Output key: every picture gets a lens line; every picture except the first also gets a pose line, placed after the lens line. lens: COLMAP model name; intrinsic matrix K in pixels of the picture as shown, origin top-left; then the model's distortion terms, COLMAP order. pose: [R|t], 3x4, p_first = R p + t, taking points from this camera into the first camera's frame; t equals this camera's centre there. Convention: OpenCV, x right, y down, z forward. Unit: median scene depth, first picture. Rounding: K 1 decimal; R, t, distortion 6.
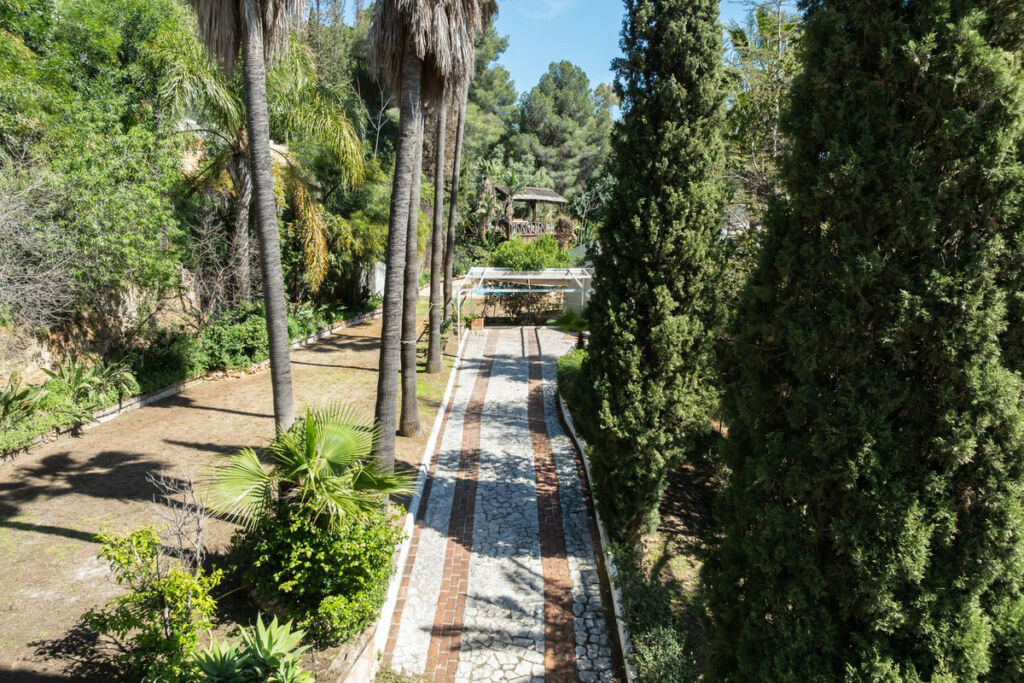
lens RADIAL K [[737.1, 0, 516.2], [0, 737.1, 357.0], [0, 0, 1]] dist [-0.049757, 0.023043]
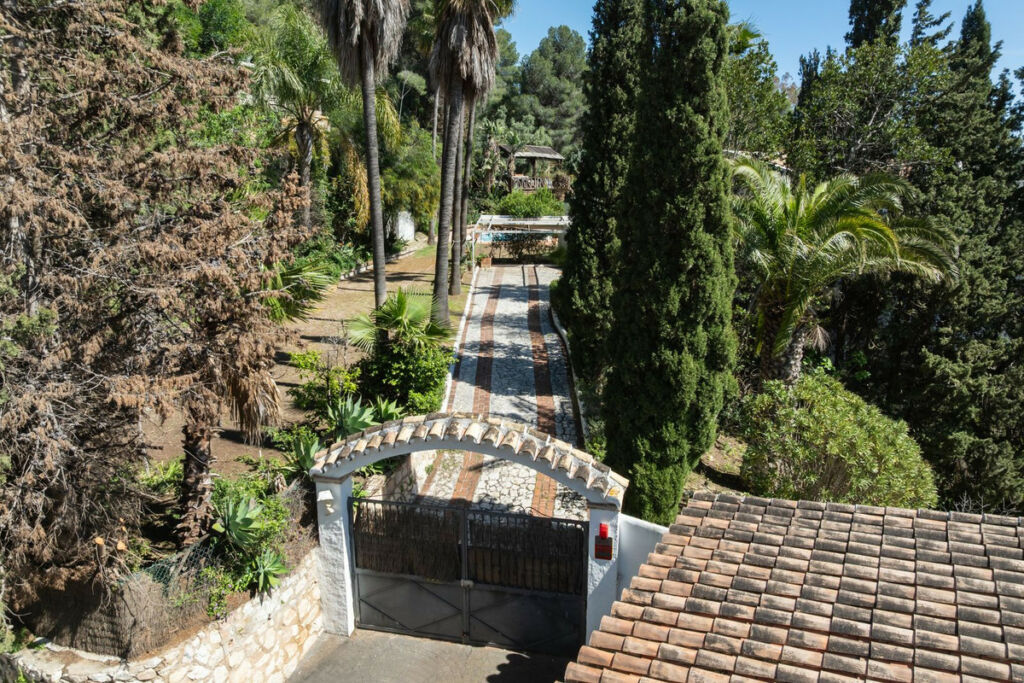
lens RADIAL K [[737.1, 0, 516.2], [0, 737.1, 357.0], [0, 0, 1]] dist [-0.049757, 0.023043]
pose [[0.999999, 0.001311, -0.000232, -0.003711], [-0.001295, 0.998286, 0.058507, 0.050638], [0.000308, -0.058507, 0.998287, -0.277166]]
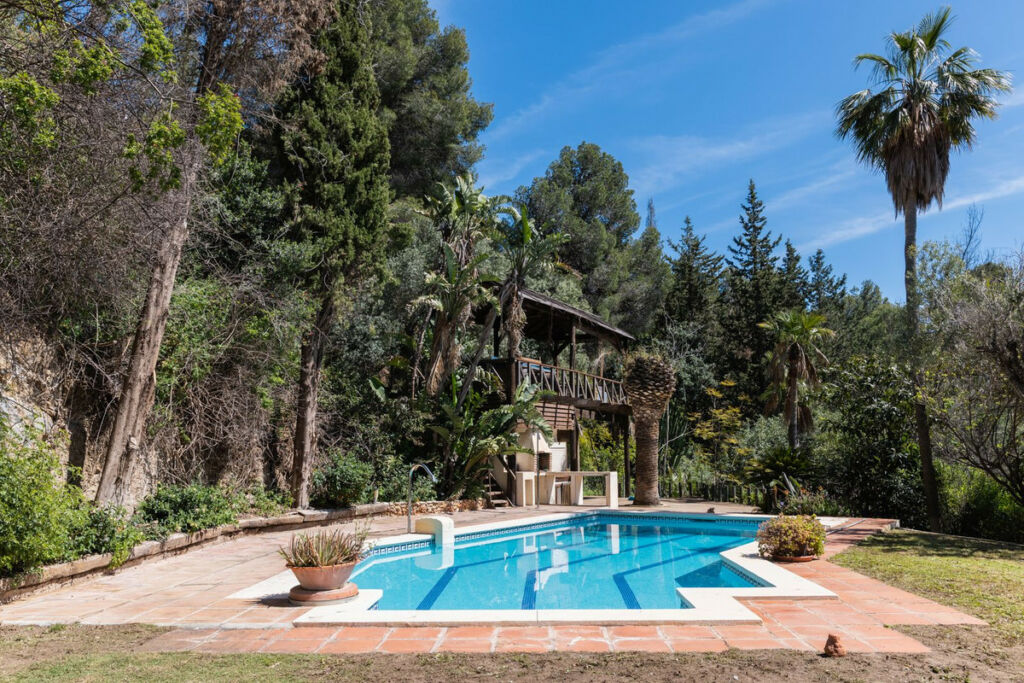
lens RADIAL K [[737.1, 0, 516.2], [0, 737.1, 357.0], [0, 0, 1]] dist [-0.049757, 0.023043]
pose [[0.999416, -0.012208, 0.031905, -0.039388], [0.021290, 0.952988, -0.302258, -0.150191], [-0.026715, 0.302761, 0.952692, 1.367065]]
